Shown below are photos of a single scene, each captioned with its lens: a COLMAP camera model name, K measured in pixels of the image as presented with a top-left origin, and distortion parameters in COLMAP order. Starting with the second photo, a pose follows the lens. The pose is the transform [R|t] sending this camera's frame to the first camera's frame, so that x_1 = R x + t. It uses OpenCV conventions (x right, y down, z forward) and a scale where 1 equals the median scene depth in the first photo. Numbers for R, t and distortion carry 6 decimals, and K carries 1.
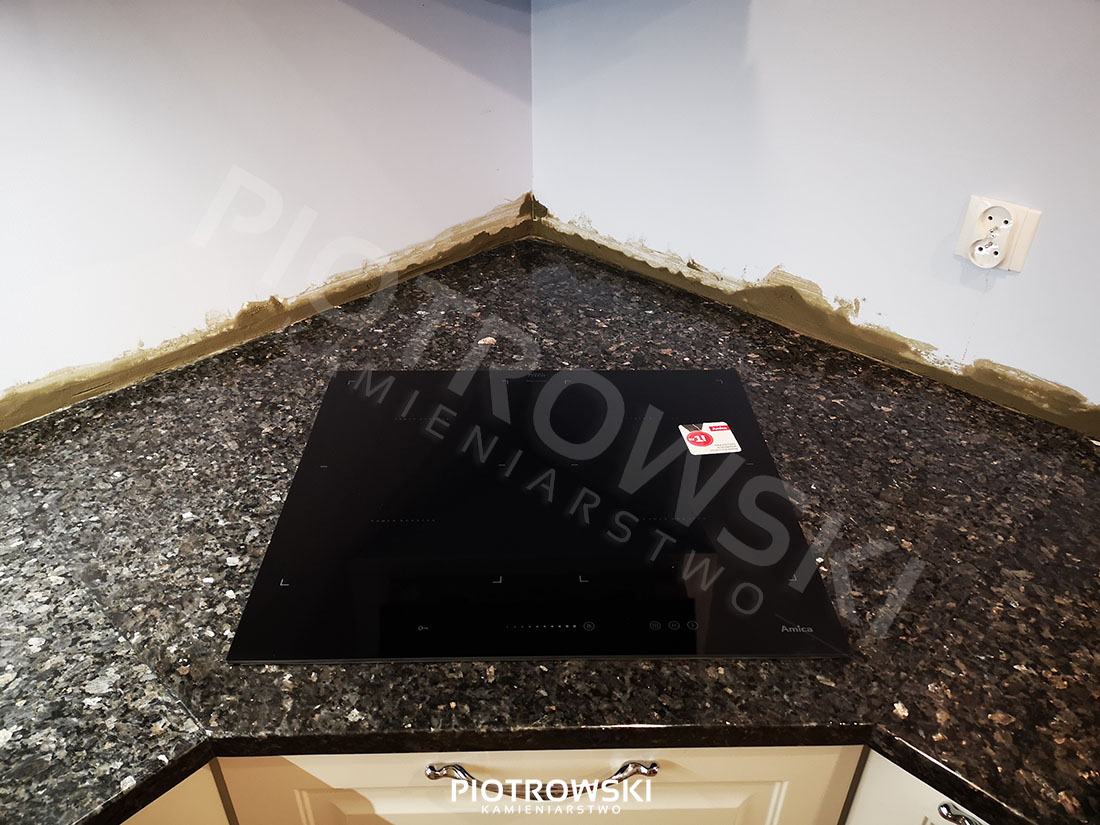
lens RADIAL K [[850.7, 0, 550.0], [0, 850.7, 412.5], [0, 0, 1]] dist [0.065389, -0.077006]
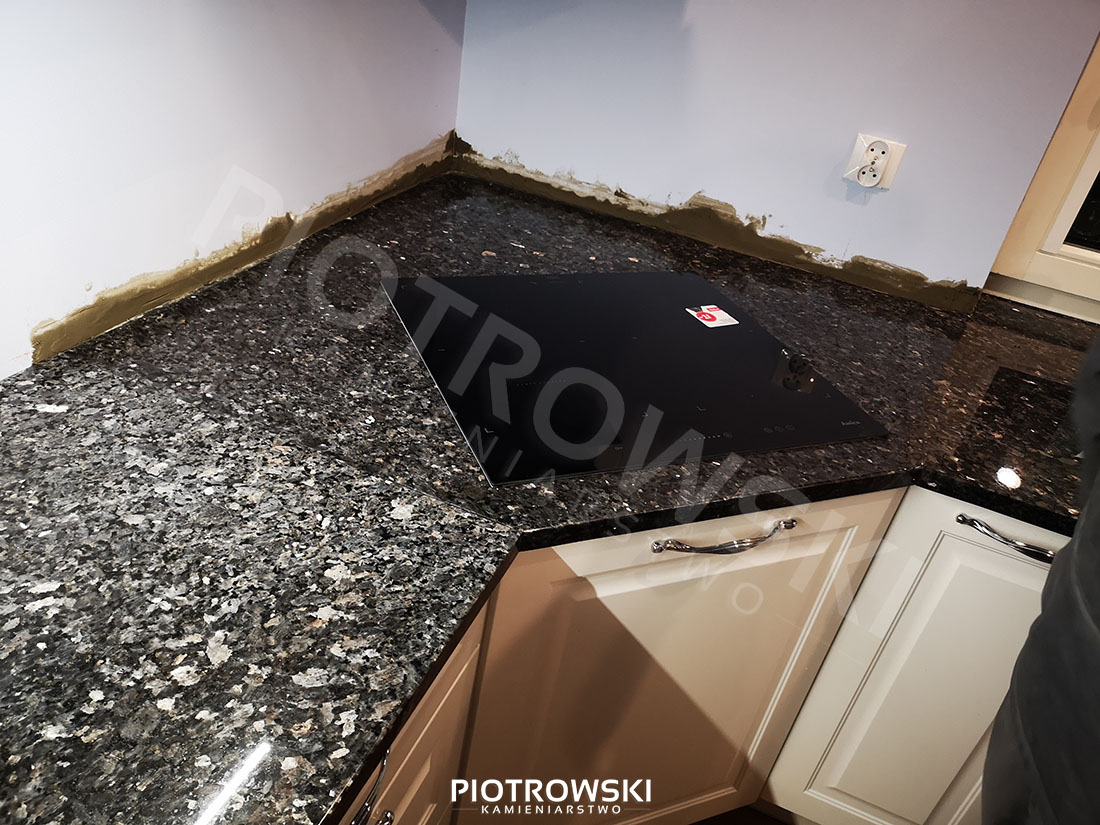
lens RADIAL K [[850.7, 0, 550.0], [0, 850.7, 412.5], [0, 0, 1]] dist [0.065389, -0.077006]
pose [[0.919997, -0.083847, 0.382851, -0.464443], [0.075545, 0.996467, 0.036697, 0.093604], [-0.384576, -0.004839, 0.923081, -0.081182]]
